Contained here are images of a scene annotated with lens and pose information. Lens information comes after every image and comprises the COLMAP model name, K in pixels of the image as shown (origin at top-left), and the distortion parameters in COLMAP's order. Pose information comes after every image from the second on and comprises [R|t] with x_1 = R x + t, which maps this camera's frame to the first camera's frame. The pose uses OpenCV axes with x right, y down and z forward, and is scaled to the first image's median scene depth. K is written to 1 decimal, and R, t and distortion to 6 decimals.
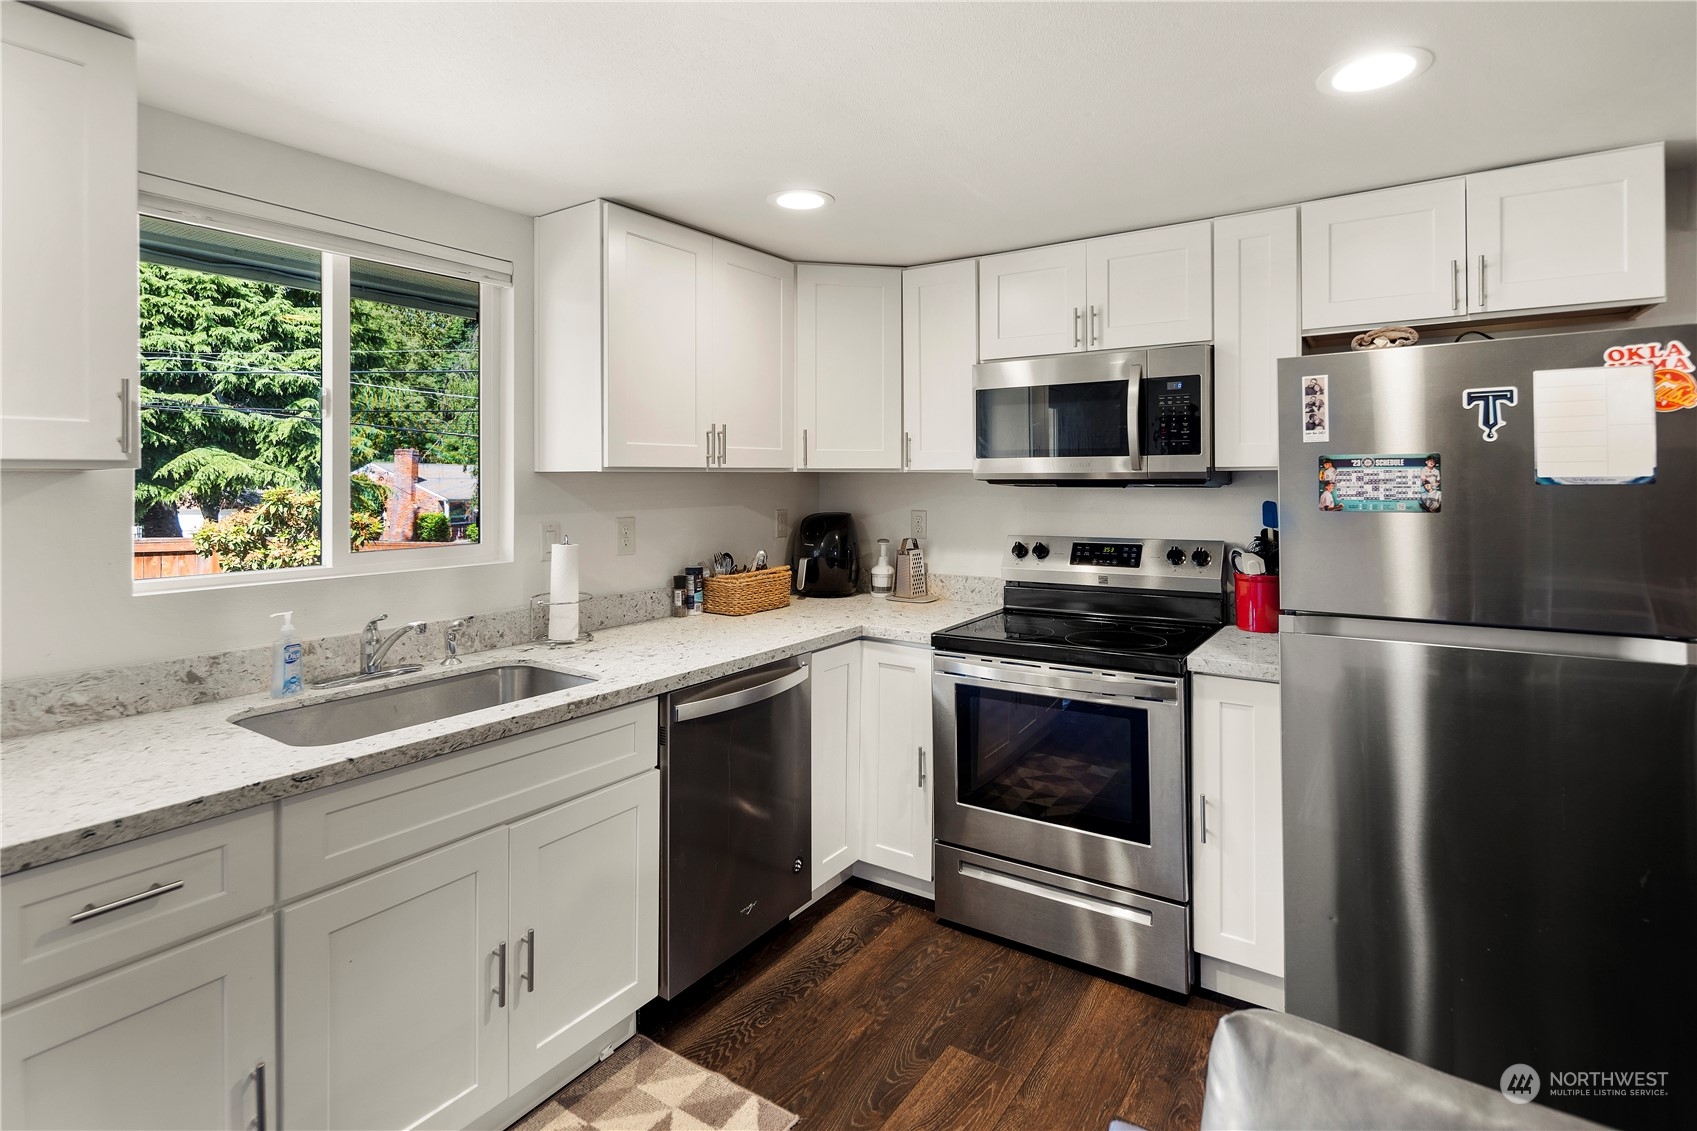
lens RADIAL K [[835.8, 0, 849.0], [0, 835.8, 476.5], [0, 0, 1]] dist [-0.001667, -0.000747]
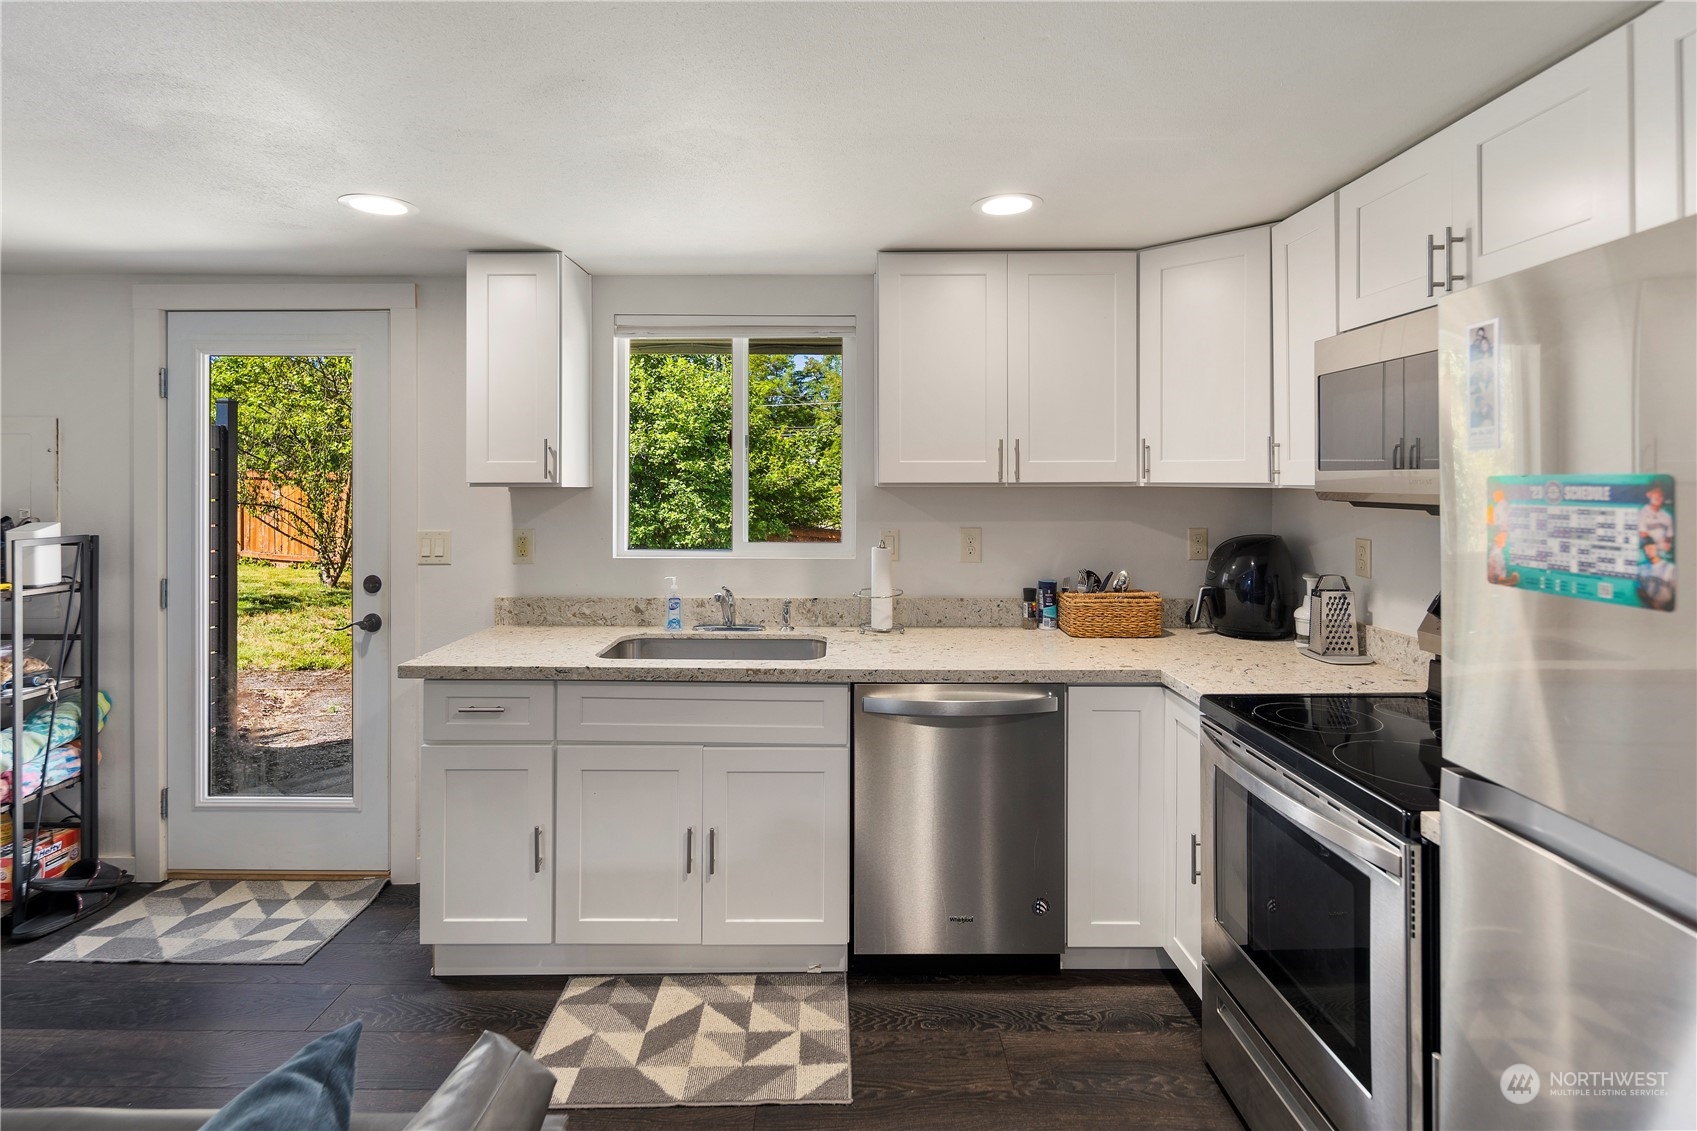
lens RADIAL K [[827.7, 0, 843.5], [0, 827.7, 479.7], [0, 0, 1]] dist [0.001447, 0.000098]
pose [[0.558829, 0.003187, -0.829277, 0.601739], [-0.000365, 0.999993, 0.003597, -0.019317], [0.829283, -0.001707, 0.558827, 0.304067]]
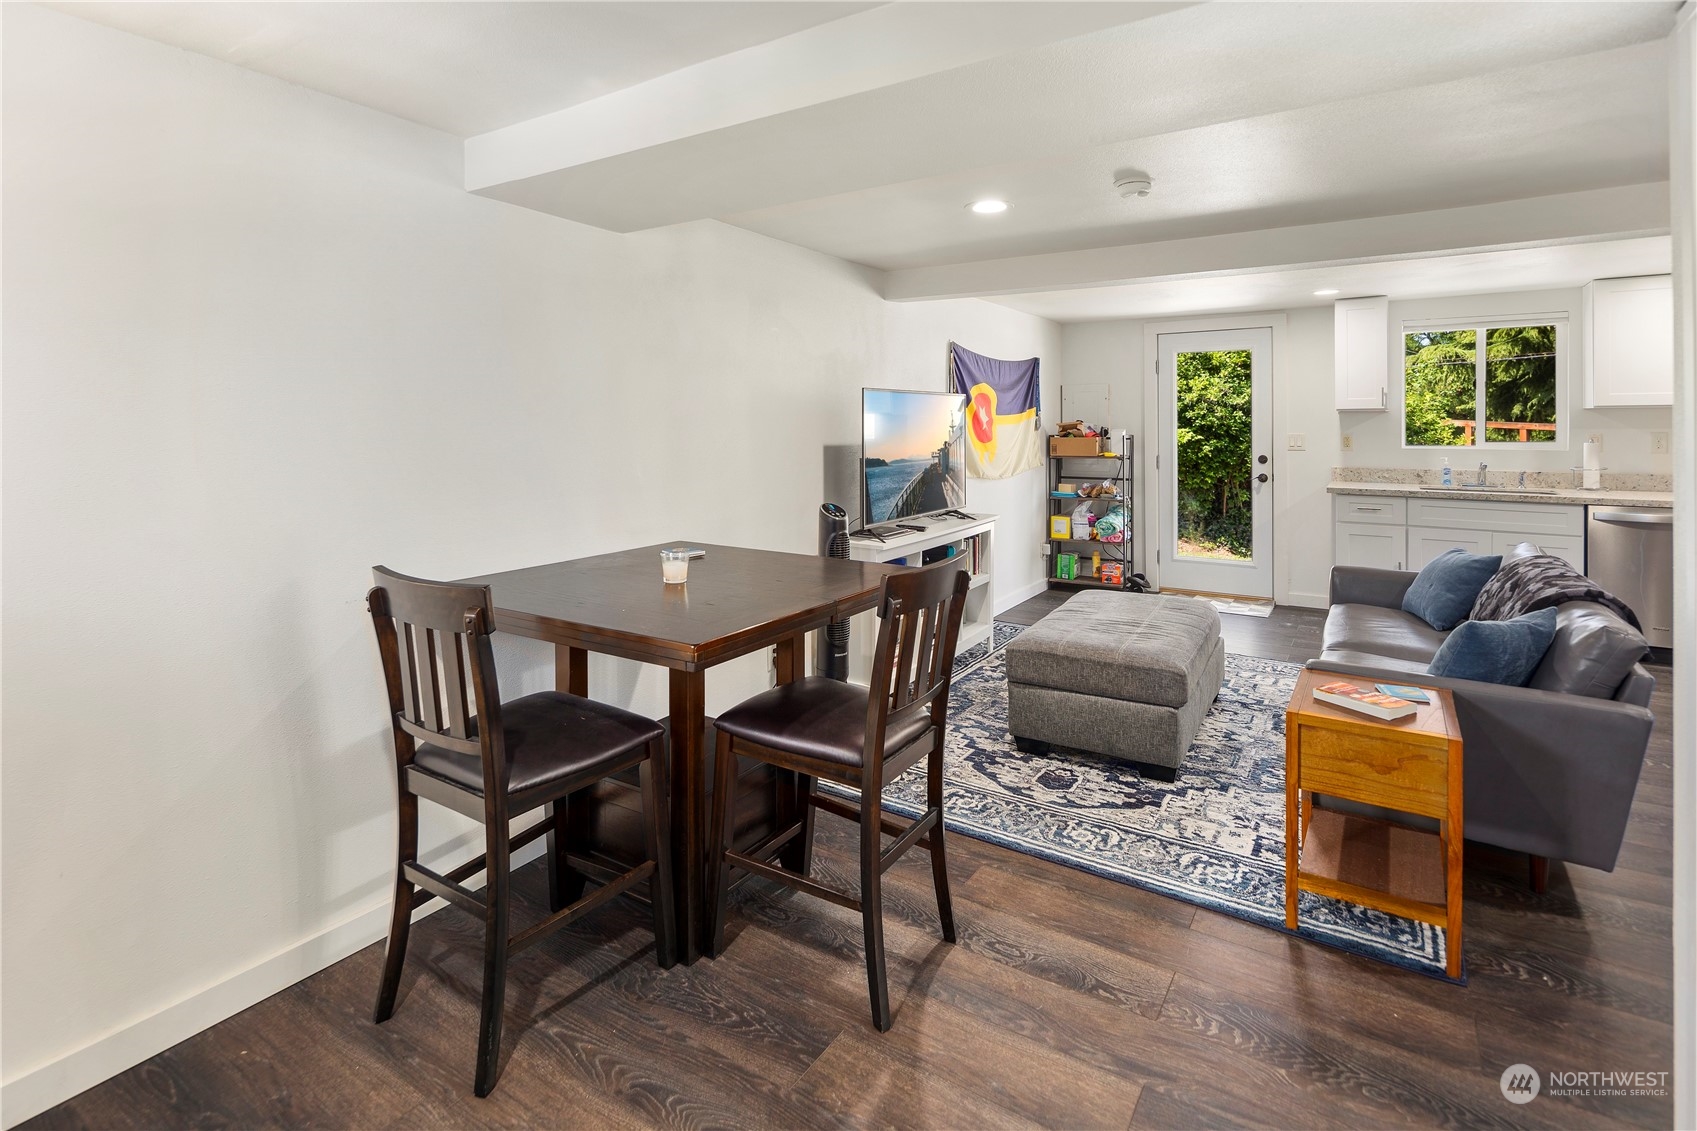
lens RADIAL K [[823.0, 0, 843.8], [0, 823.0, 424.8], [0, 0, 1]] dist [-0.000623, -0.000356]
pose [[0.016707, 0.006879, -0.999837, 1.703838], [0.007714, 0.999946, 0.007009, 0.005539], [0.999831, -0.007830, 0.016653, -0.917320]]
